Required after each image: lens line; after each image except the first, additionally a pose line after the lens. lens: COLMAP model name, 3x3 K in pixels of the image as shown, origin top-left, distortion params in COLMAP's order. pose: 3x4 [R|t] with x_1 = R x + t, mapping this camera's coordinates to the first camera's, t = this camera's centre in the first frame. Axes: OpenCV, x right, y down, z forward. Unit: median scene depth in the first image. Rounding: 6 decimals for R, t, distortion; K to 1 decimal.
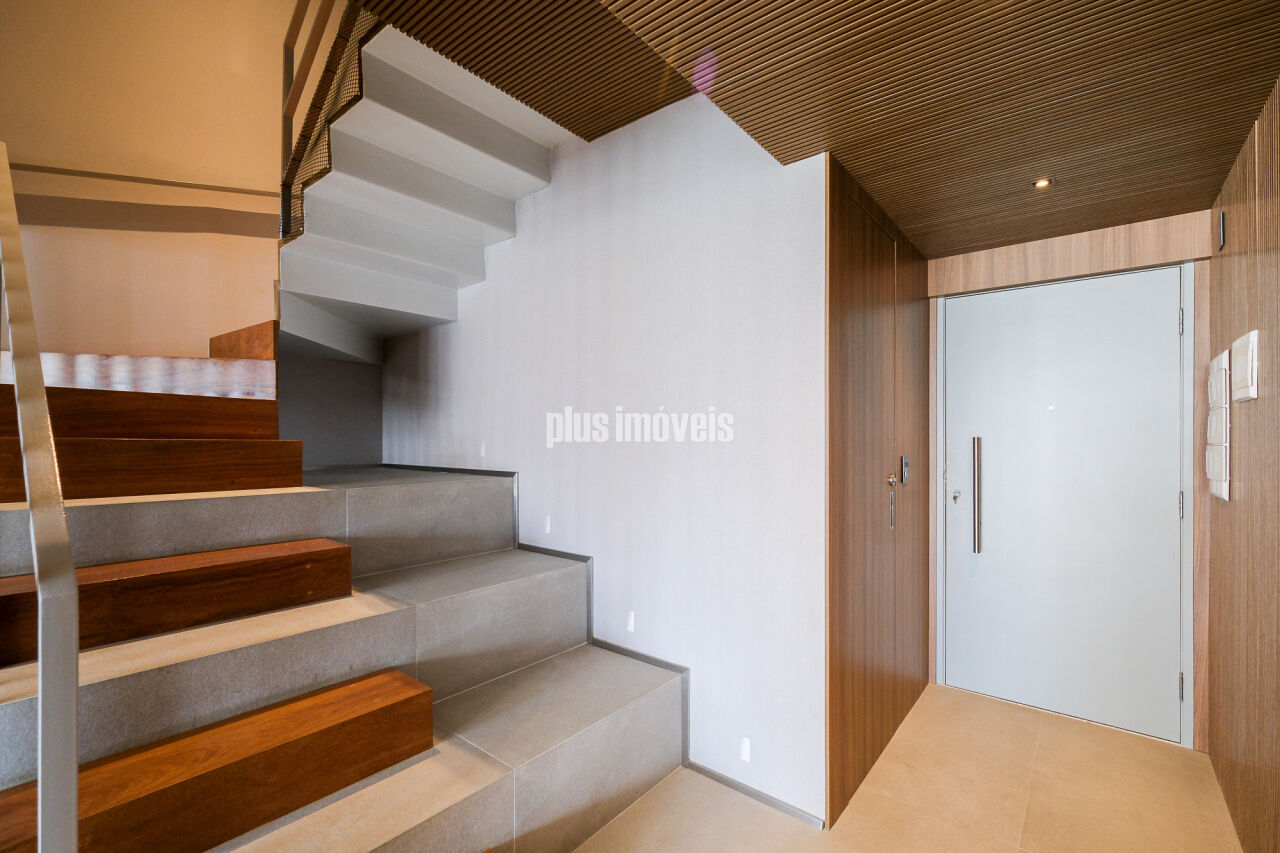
lens RADIAL K [[558.3, 0, 631.8], [0, 558.3, 440.6], [0, 0, 1]] dist [-0.000262, 0.000516]
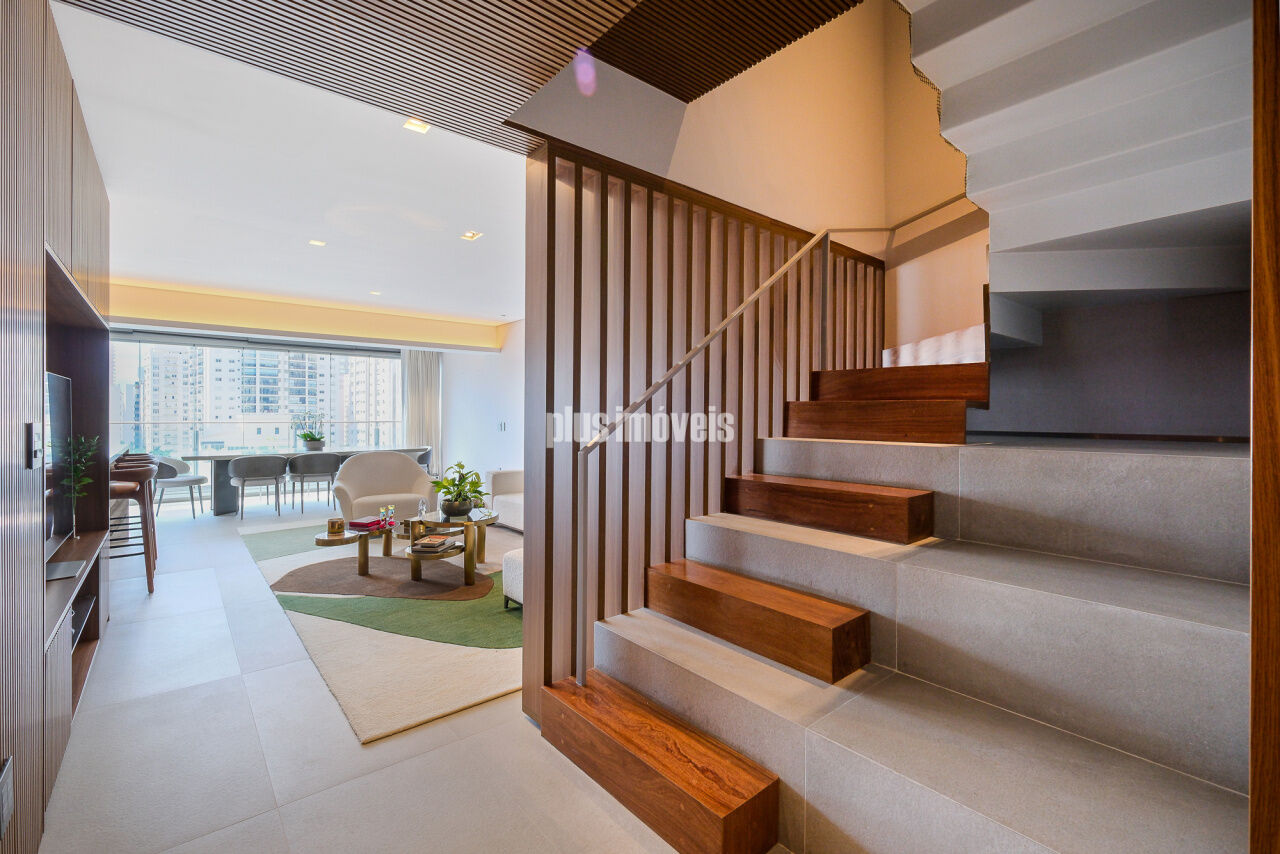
lens RADIAL K [[558.3, 0, 633.2], [0, 558.3, 418.4], [0, 0, 1]] dist [-0.000262, 0.000516]
pose [[-0.185219, 0.001494, -0.982696, 0.693157], [-0.004541, 0.999987, 0.002376, 0.044712], [0.982687, 0.004903, -0.185210, 0.769438]]
